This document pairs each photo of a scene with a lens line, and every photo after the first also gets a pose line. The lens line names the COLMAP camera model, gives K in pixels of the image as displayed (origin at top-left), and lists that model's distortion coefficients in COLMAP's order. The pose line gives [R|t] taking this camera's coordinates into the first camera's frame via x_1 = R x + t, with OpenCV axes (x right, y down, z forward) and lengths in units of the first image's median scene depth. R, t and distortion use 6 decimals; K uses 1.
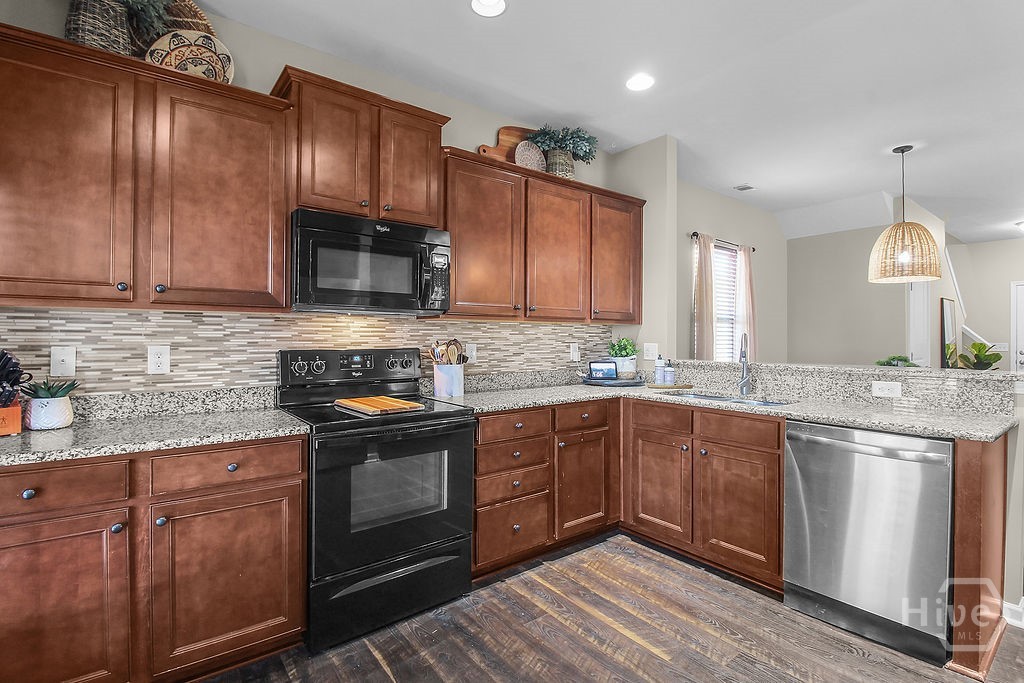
lens RADIAL K [[491.1, 0, 512.3], [0, 491.1, 338.4], [0, 0, 1]] dist [-0.000234, -0.000007]
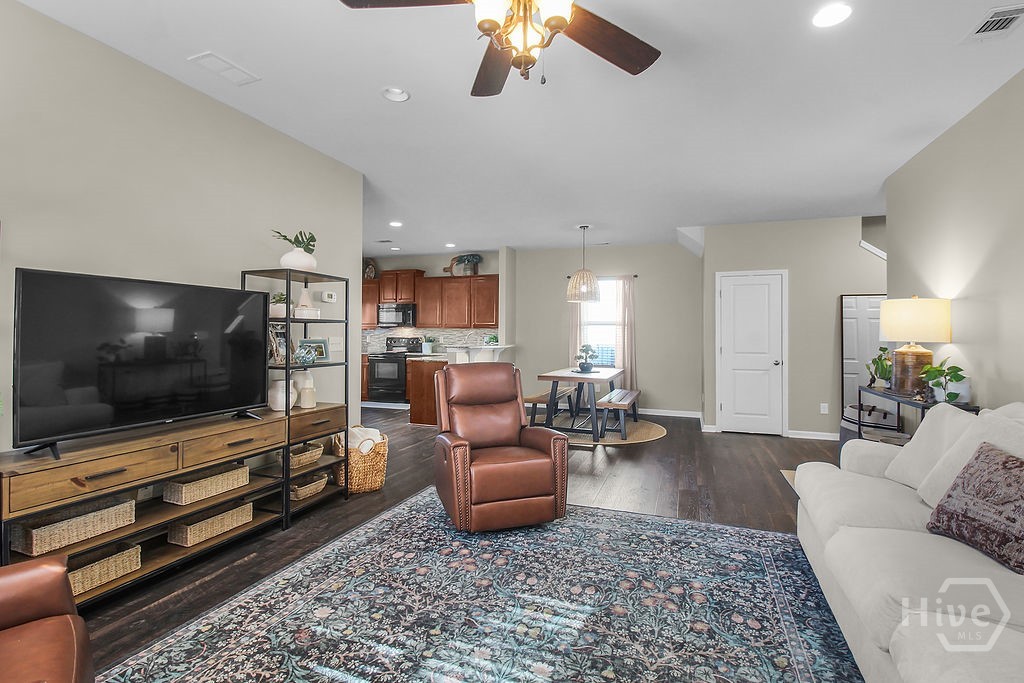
lens RADIAL K [[491.1, 0, 512.0], [0, 491.1, 337.3], [0, 0, 1]] dist [-0.000234, -0.000007]
pose [[0.519363, -0.001672, -0.854552, 2.781251], [-0.000395, 0.999998, -0.002197, 0.024379], [0.854554, 0.001478, 0.519361, -0.212832]]
